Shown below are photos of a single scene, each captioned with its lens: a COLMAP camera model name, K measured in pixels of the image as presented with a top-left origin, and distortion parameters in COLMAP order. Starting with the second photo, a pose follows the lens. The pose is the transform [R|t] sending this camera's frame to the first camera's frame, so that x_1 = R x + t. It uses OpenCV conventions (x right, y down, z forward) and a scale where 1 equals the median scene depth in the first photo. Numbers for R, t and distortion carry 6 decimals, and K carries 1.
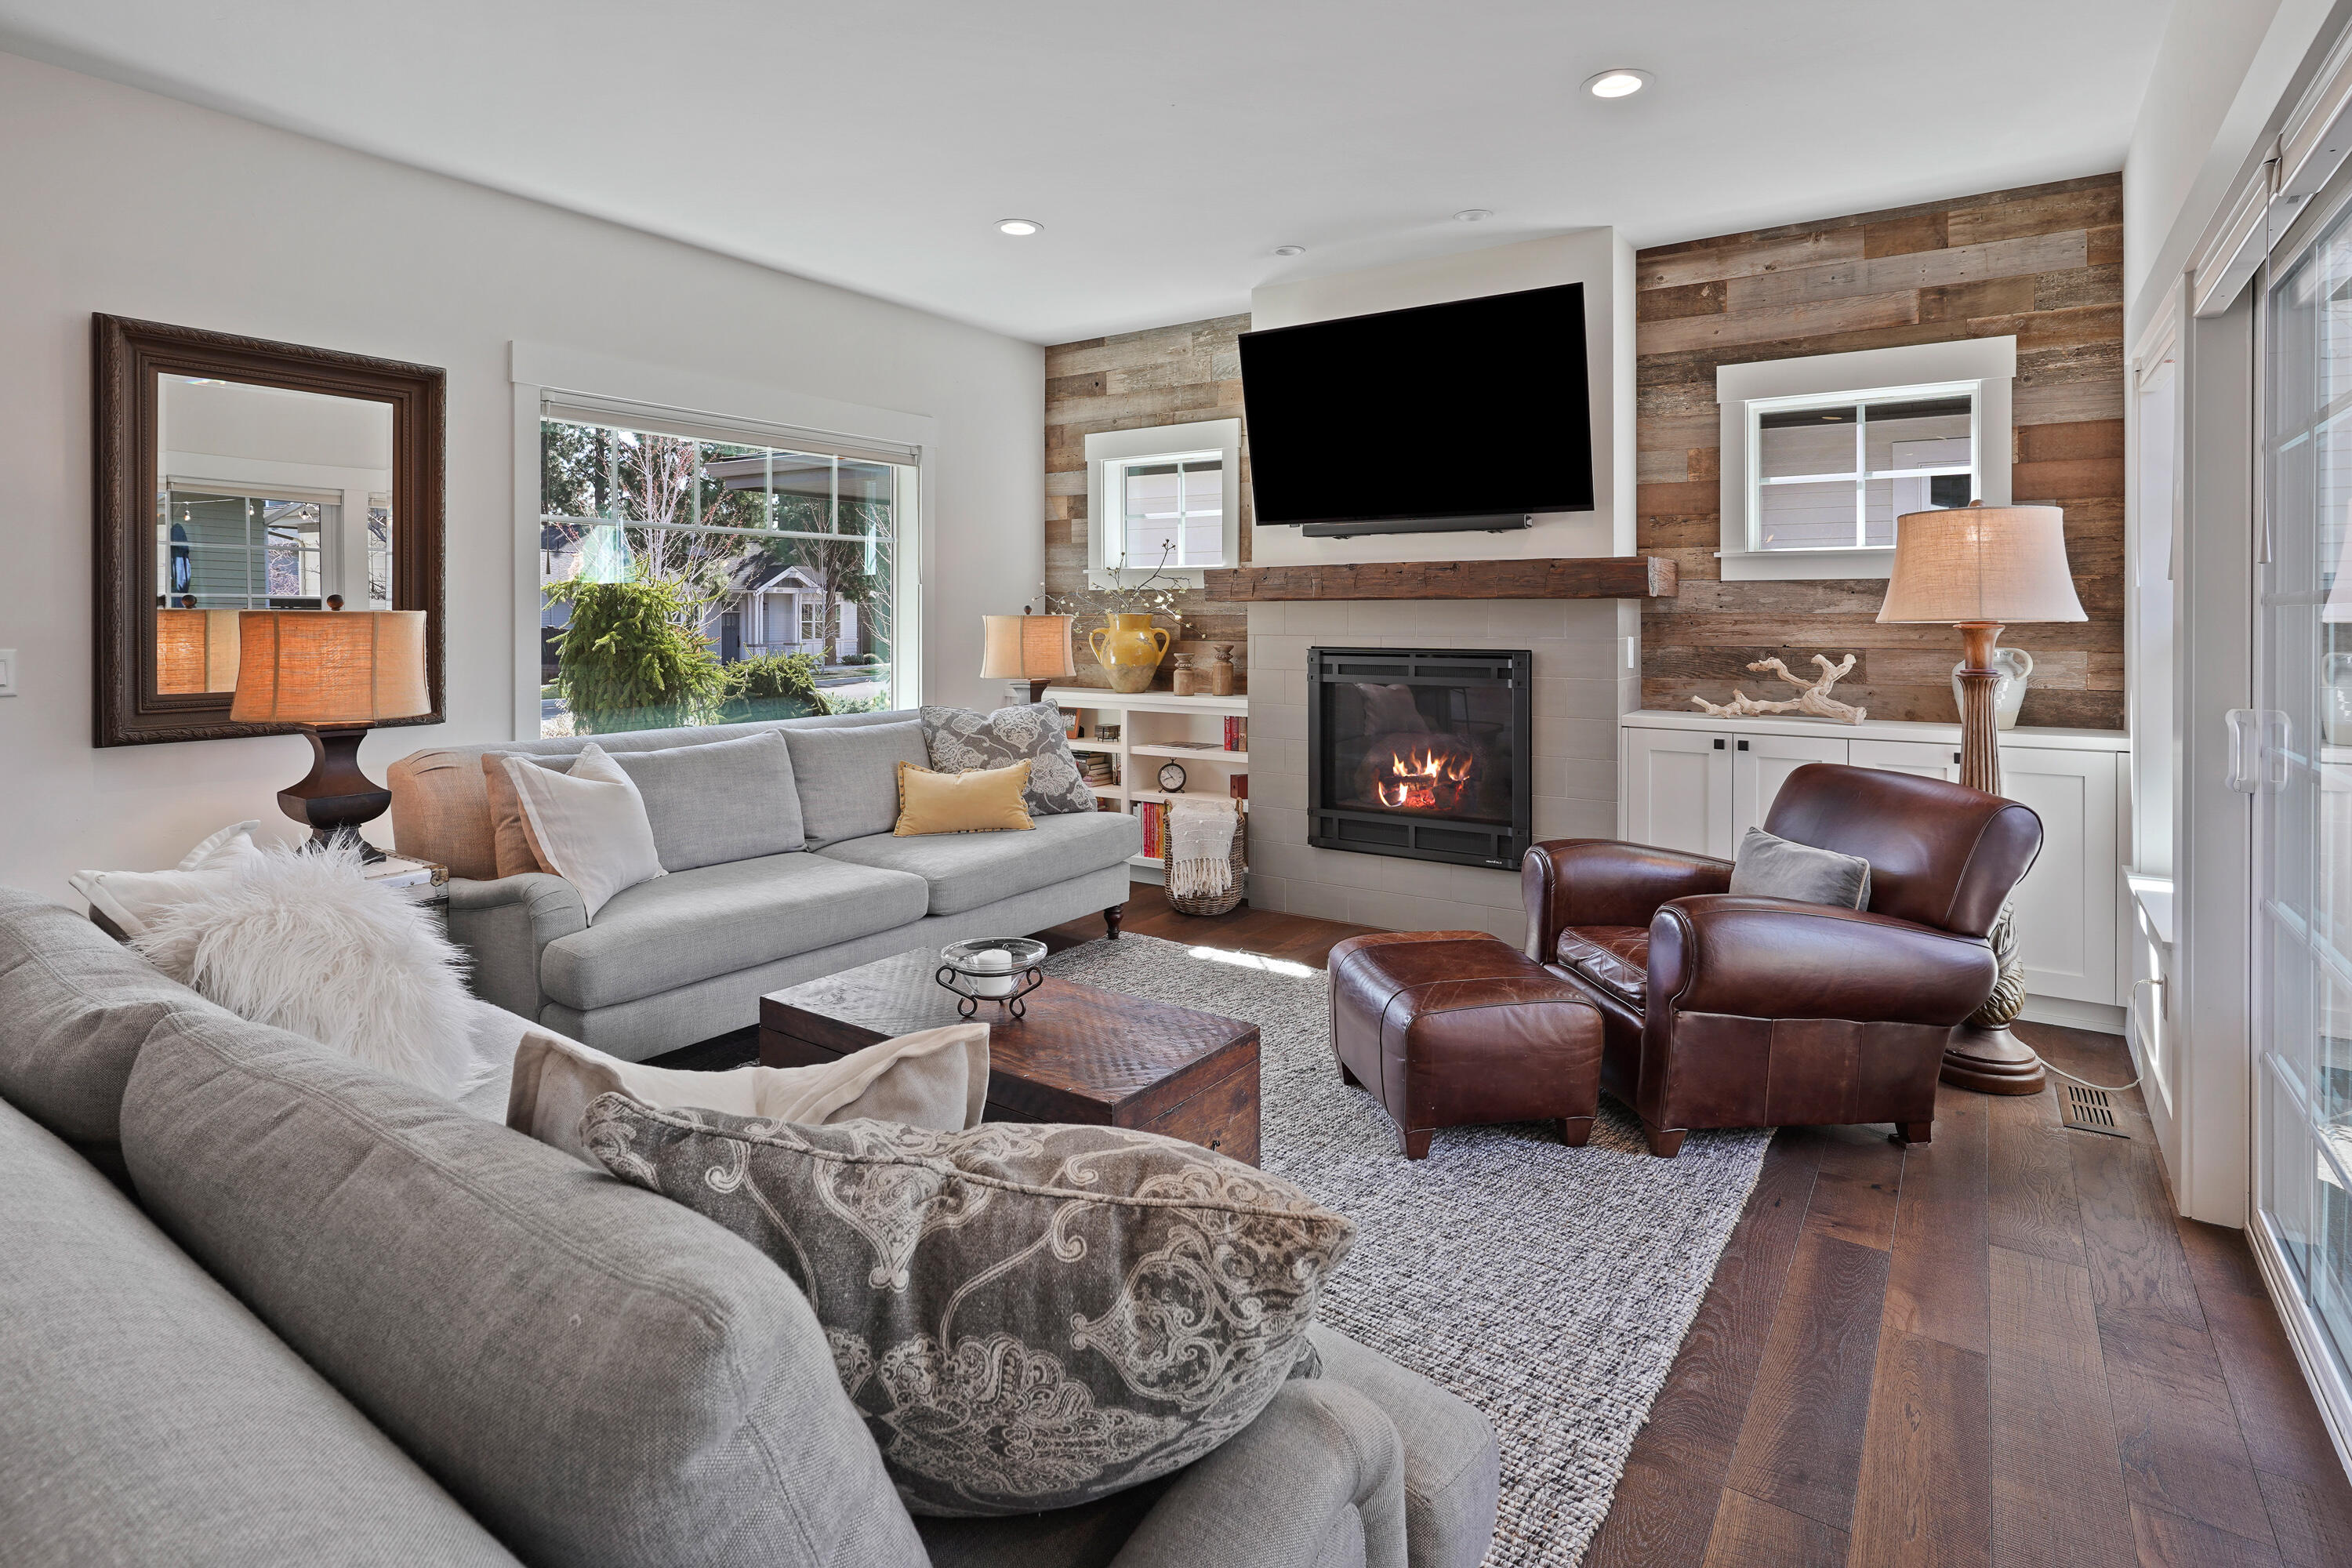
lens RADIAL K [[1147.5, 0, 1162.7], [0, 1147.5, 619.4], [0, 0, 1]] dist [-0.010336, 0.006441]
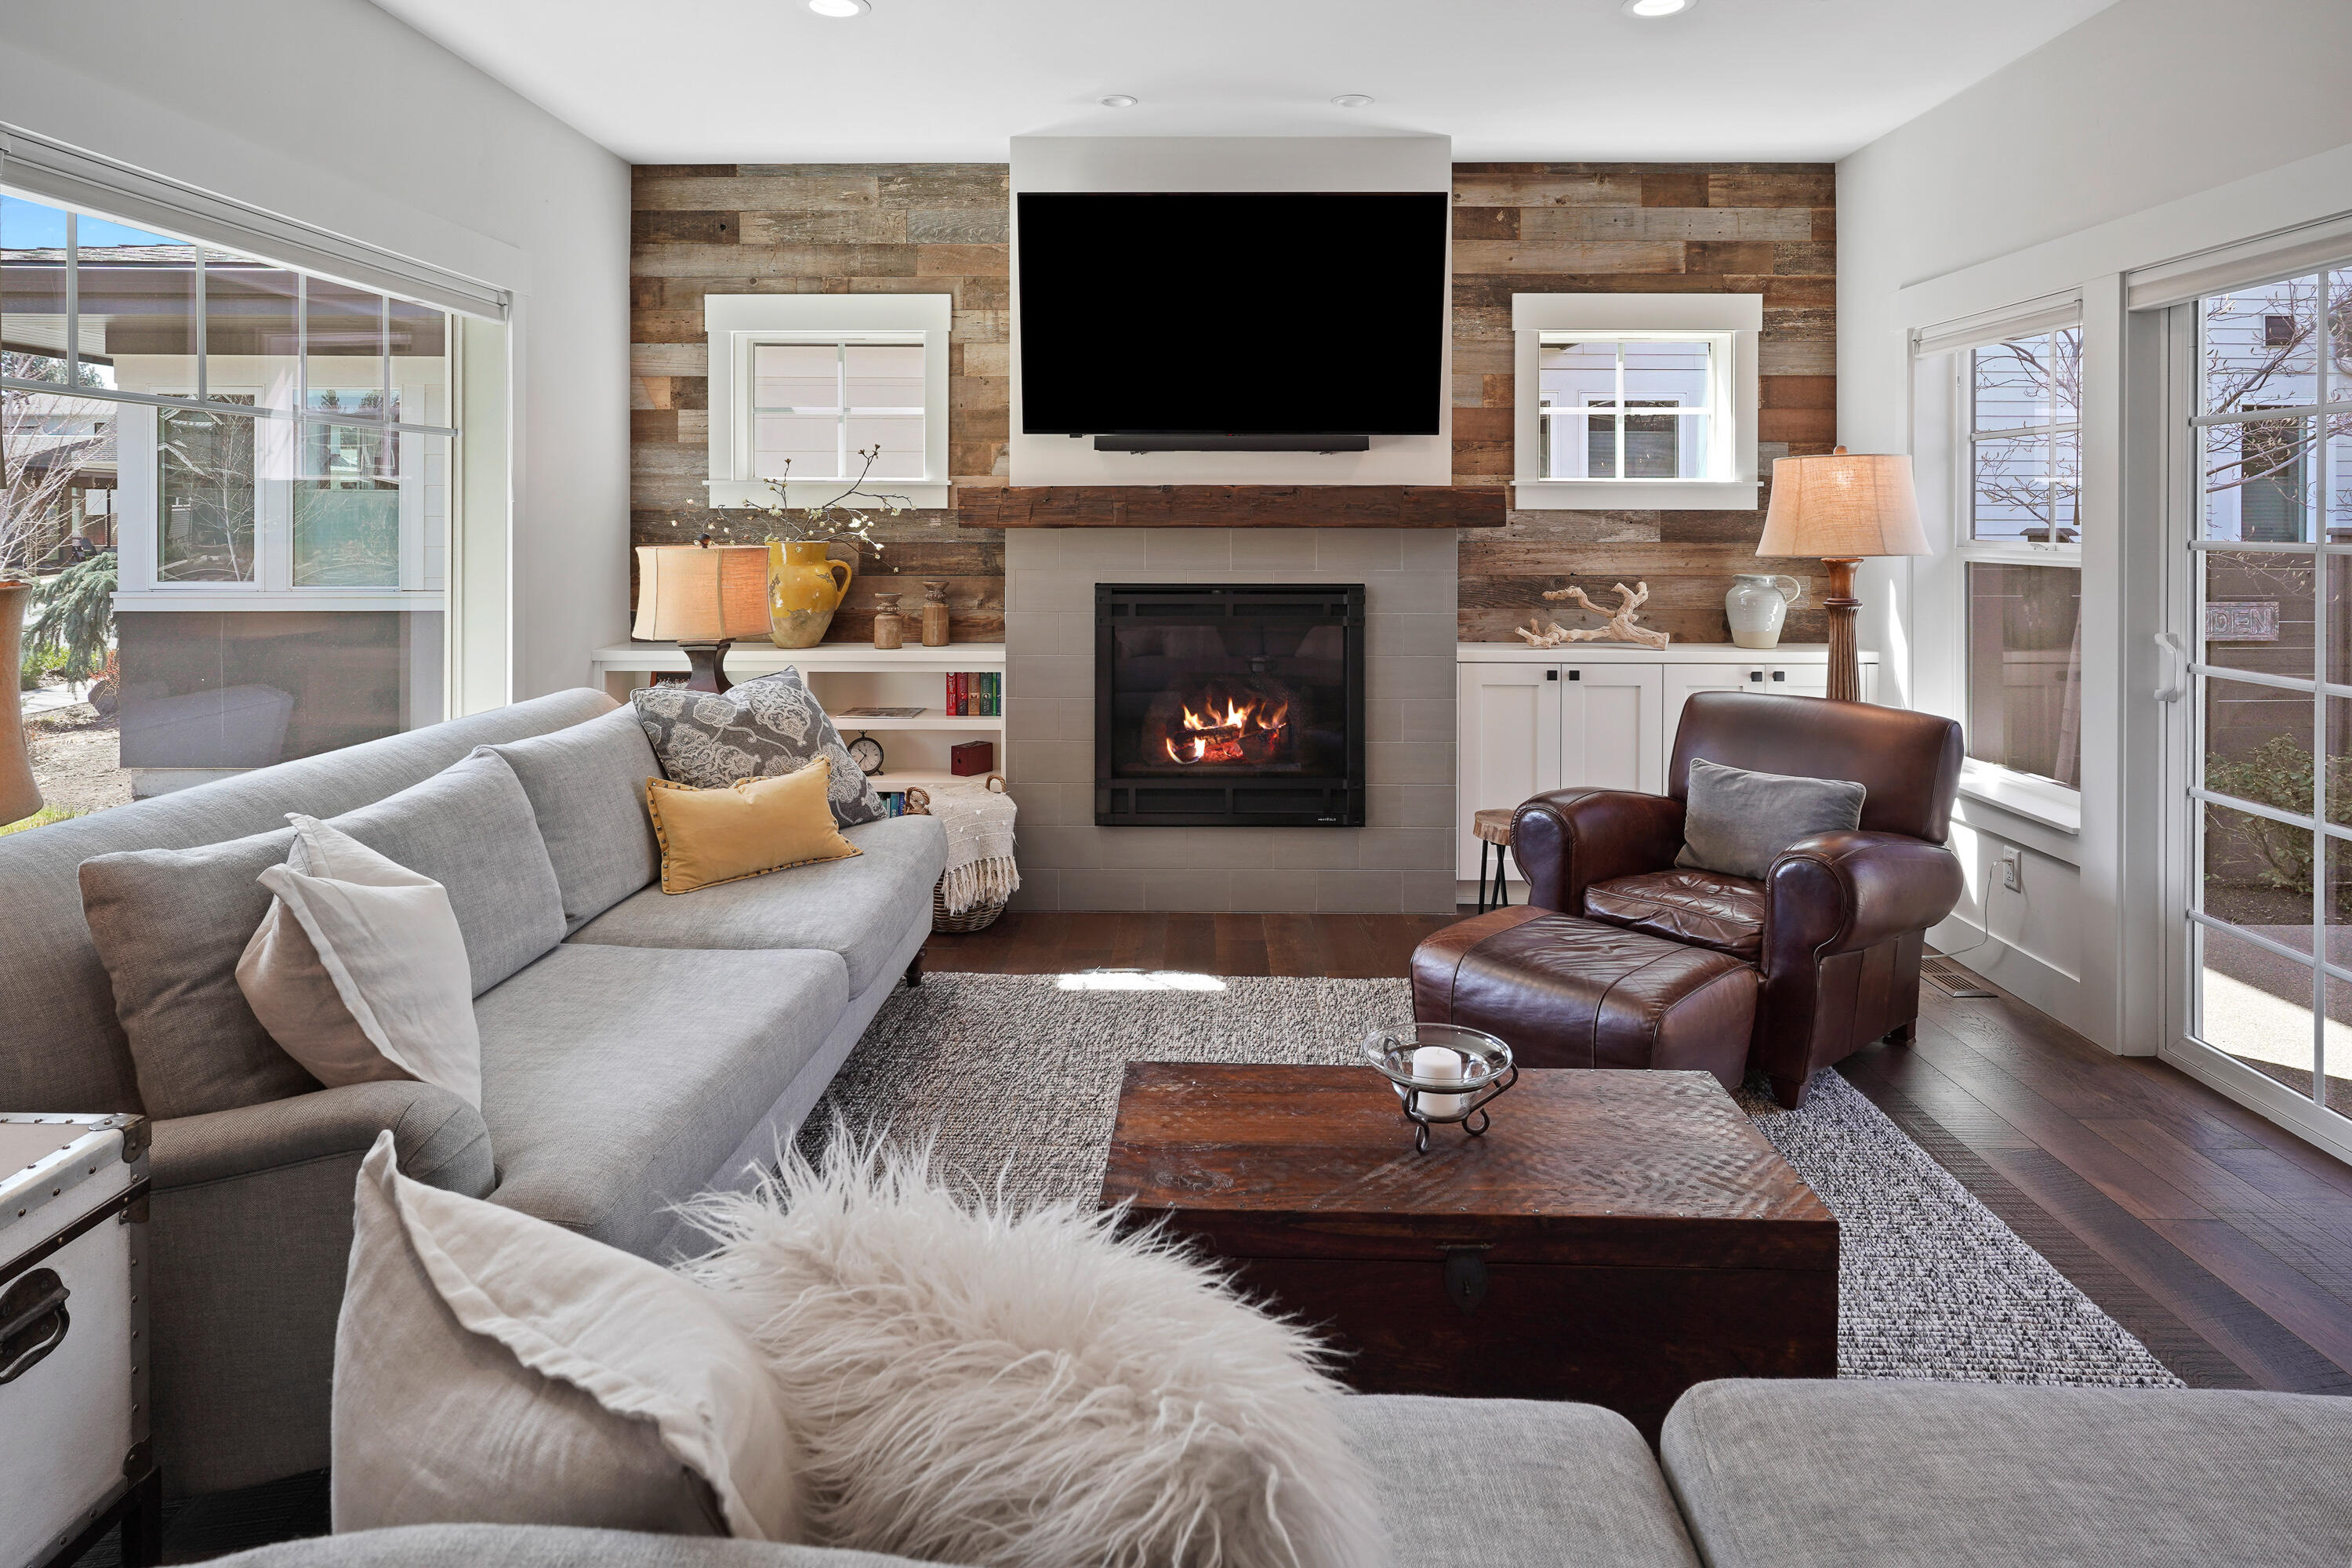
lens RADIAL K [[1304.8, 0, 1172.3], [0, 1304.8, 520.4], [0, 0, 1]] dist [-0.007927, 0.001978]
pose [[0.843738, 0.000463, 0.536755, -0.368193], [0.001529, 0.999993, -0.003266, -0.020637], [-0.536753, 0.003577, 0.843732, 0.203122]]
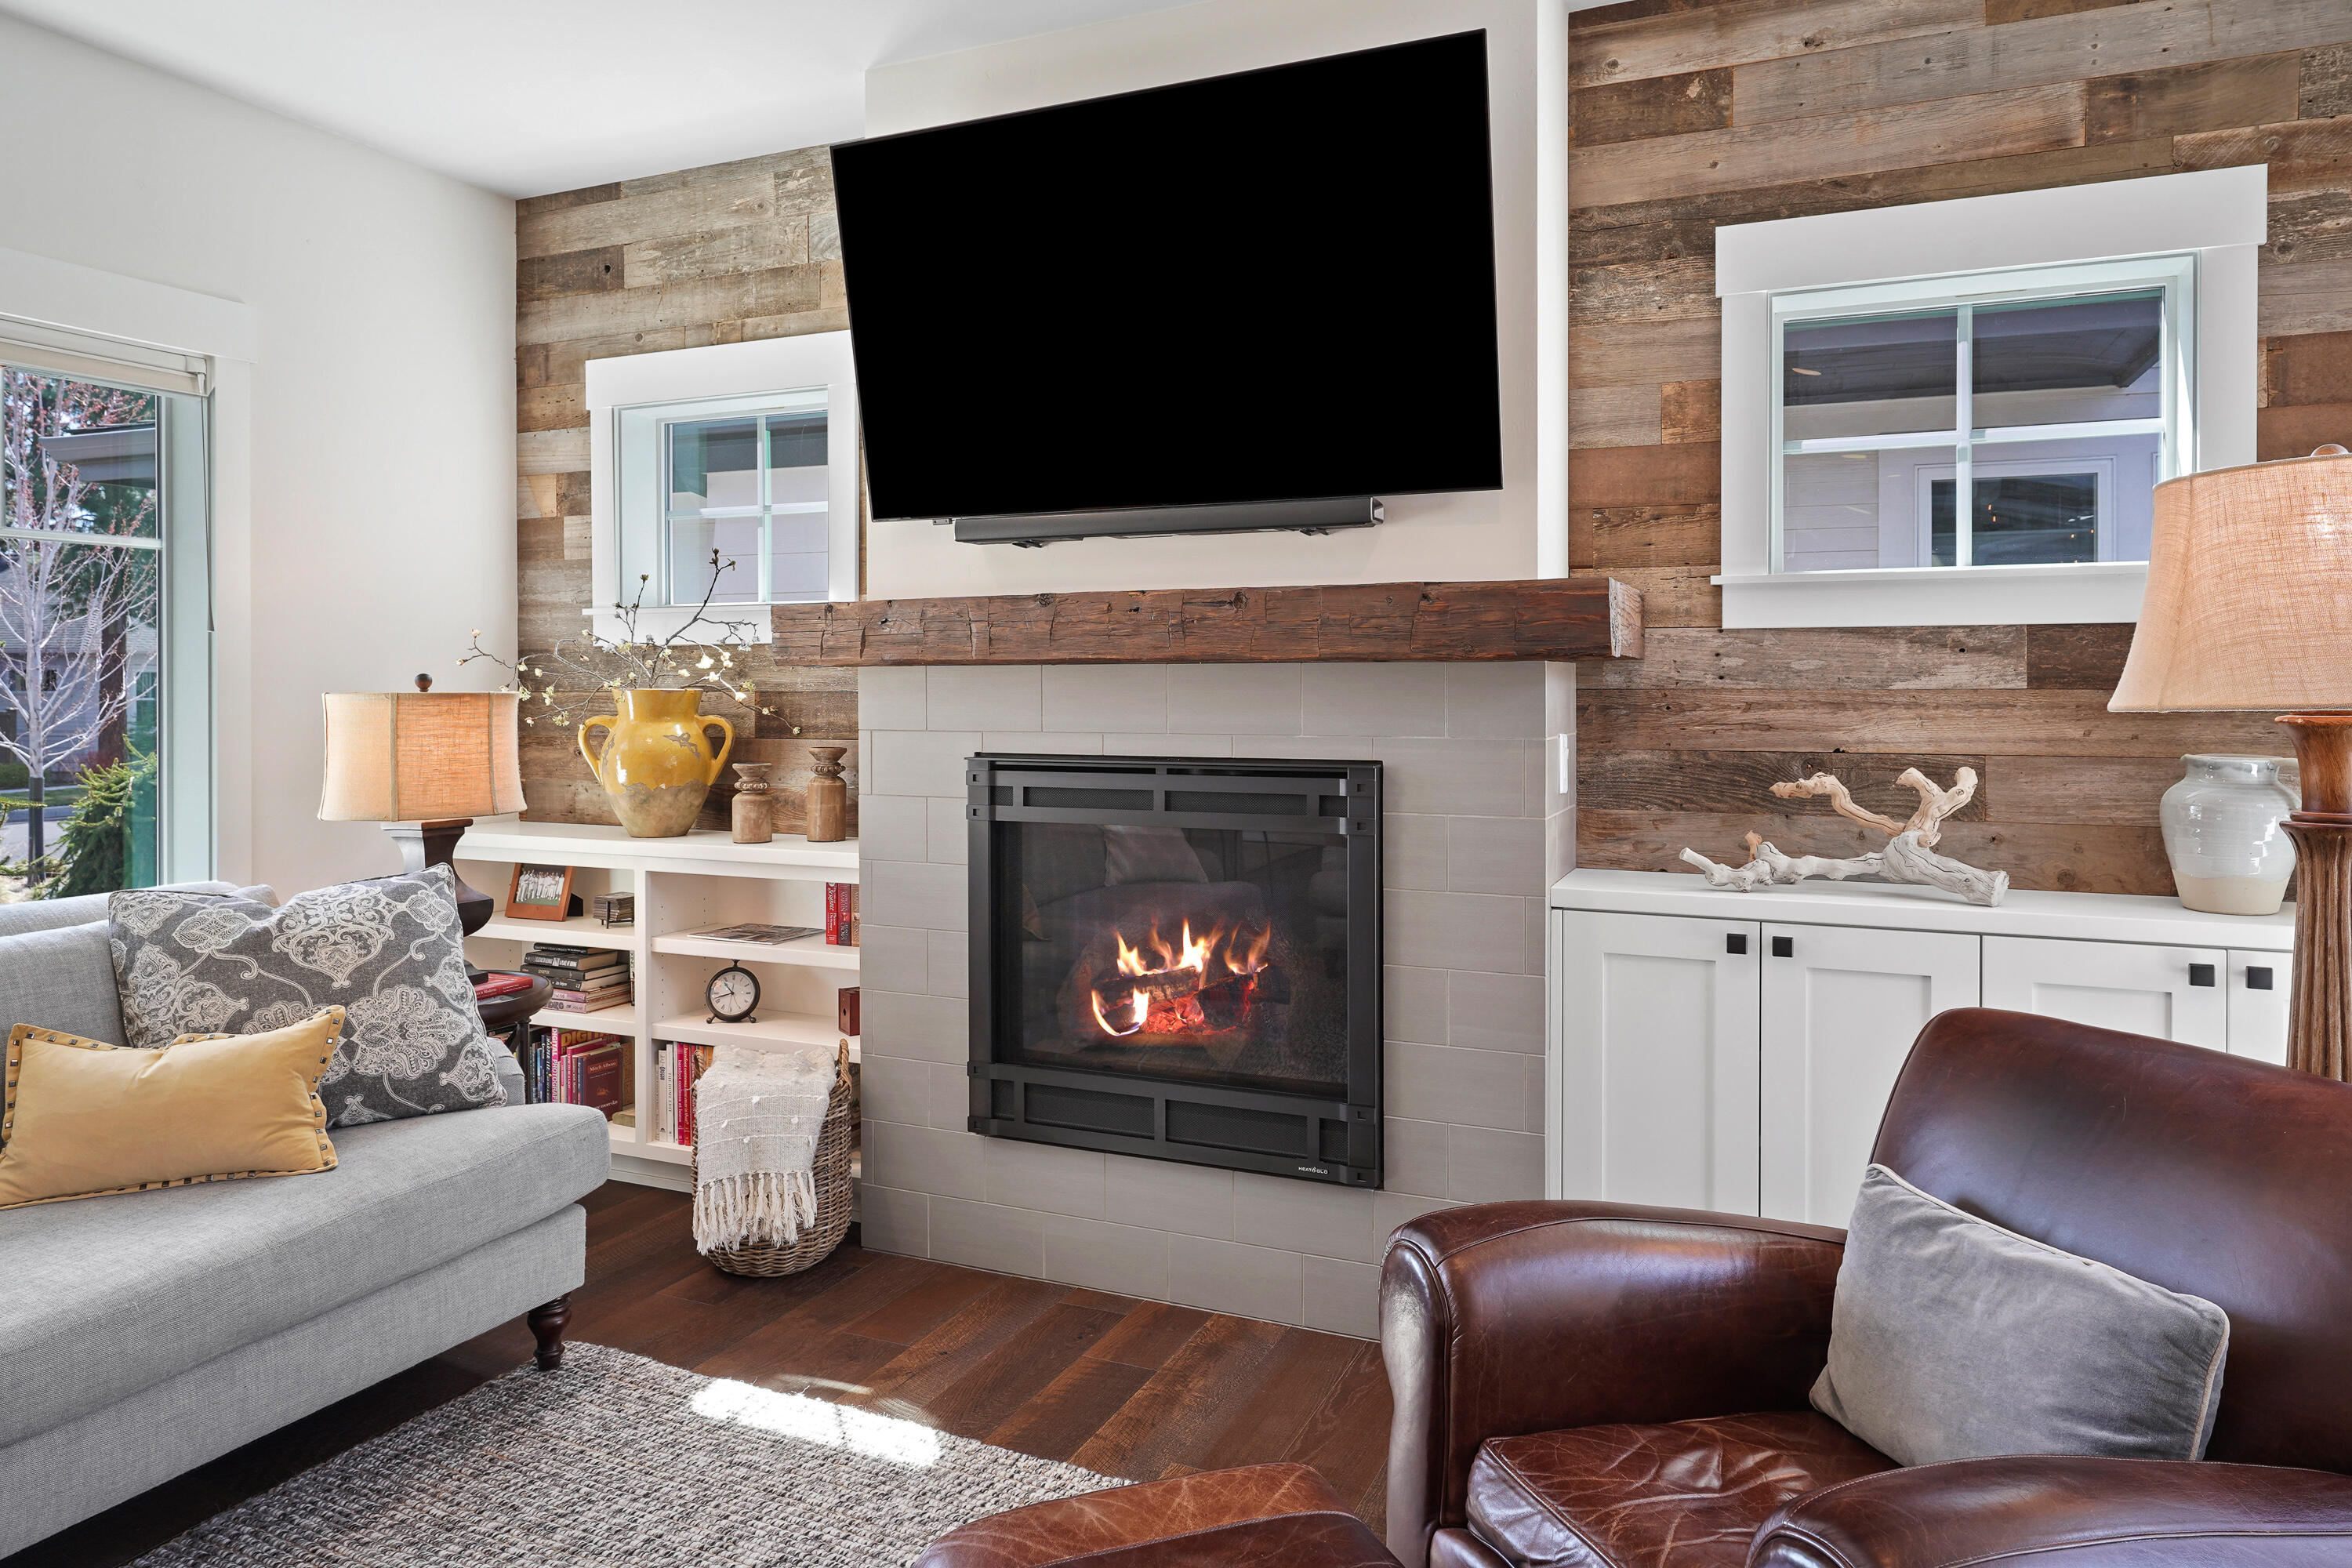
lens RADIAL K [[1513.7, 0, 1140.1], [0, 1513.7, 698.4], [0, 0, 1]] dist [0.000658, -0.003310]
pose [[0.985110, -0.002031, 0.171911, 0.096052], [0.001401, 0.999992, 0.003788, -0.004070], [-0.171917, -0.003491, 0.985105, 0.344876]]
